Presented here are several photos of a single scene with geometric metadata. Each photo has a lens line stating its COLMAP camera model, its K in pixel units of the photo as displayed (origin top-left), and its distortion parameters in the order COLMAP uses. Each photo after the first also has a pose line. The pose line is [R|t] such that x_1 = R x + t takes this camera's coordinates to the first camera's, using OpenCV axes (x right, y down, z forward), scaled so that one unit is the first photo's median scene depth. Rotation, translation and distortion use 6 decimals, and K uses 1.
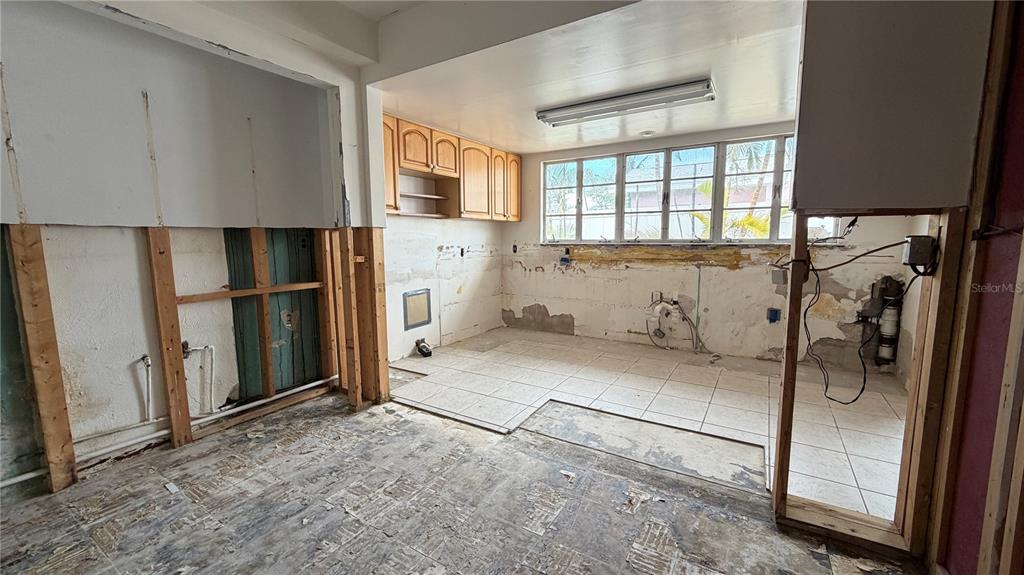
lens RADIAL K [[407.3, 0, 508.4], [0, 407.3, 288.2], [0, 0, 1]] dist [0.000031, 0.000130]
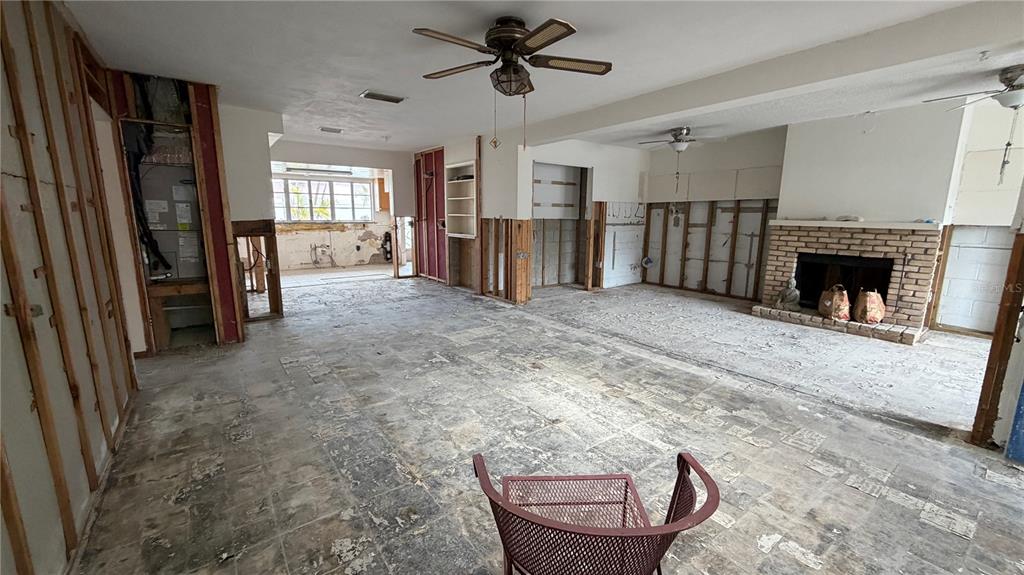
lens RADIAL K [[407.3, 0, 508.9], [0, 407.3, 288.3], [0, 0, 1]] dist [0.000031, 0.000130]
pose [[0.360823, -0.158648, 0.919042, -1.439795], [0.102139, 0.986220, 0.130144, 0.074626], [-0.927024, 0.046911, 0.372055, -0.880396]]
